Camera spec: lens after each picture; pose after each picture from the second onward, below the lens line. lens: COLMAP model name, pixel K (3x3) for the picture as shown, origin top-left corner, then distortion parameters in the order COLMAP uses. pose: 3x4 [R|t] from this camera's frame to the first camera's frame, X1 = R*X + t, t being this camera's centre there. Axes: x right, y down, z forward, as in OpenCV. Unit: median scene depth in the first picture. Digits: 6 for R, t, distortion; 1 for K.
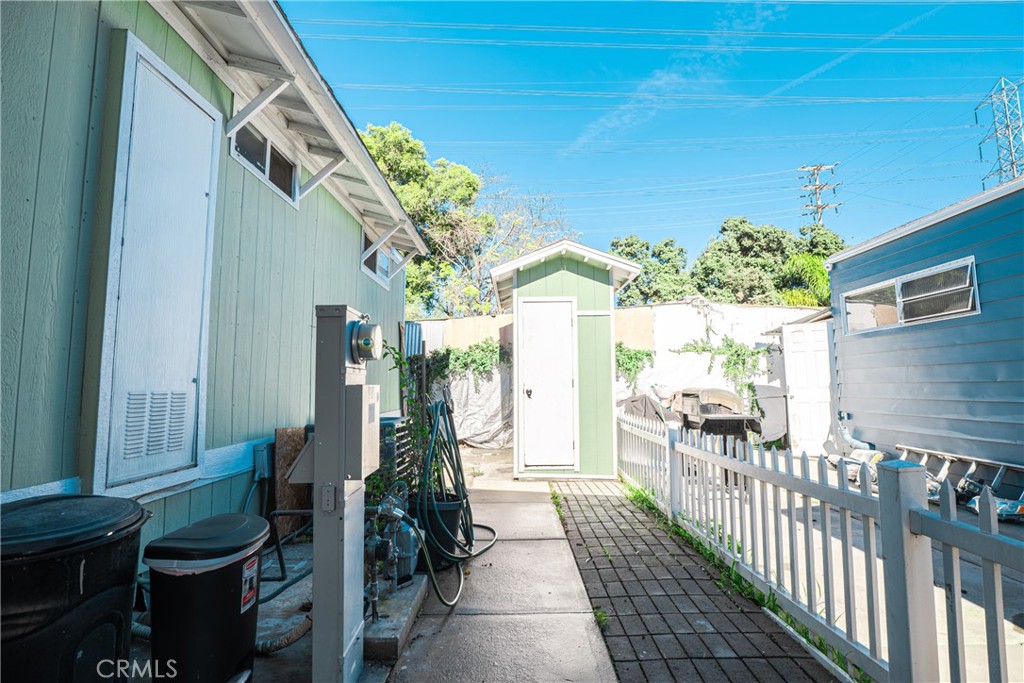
lens RADIAL K [[494.9, 0, 510.3], [0, 494.9, 342.7], [0, 0, 1]] dist [-0.047751, 0.012144]
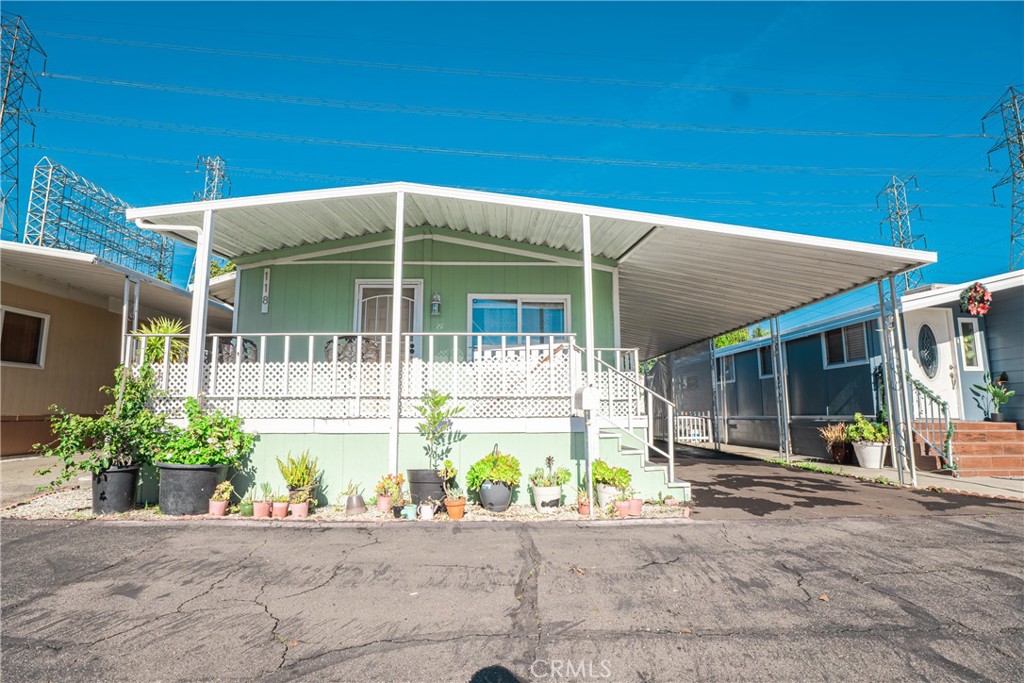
lens RADIAL K [[494.9, 0, 510.3], [0, 494.9, 342.7], [0, 0, 1]] dist [-0.047751, 0.012144]
pose [[0.998792, 0.018676, 0.045441, -0.536362], [-0.016313, 0.998523, -0.051816, -0.136750], [-0.046341, 0.051012, 0.997622, -2.082282]]
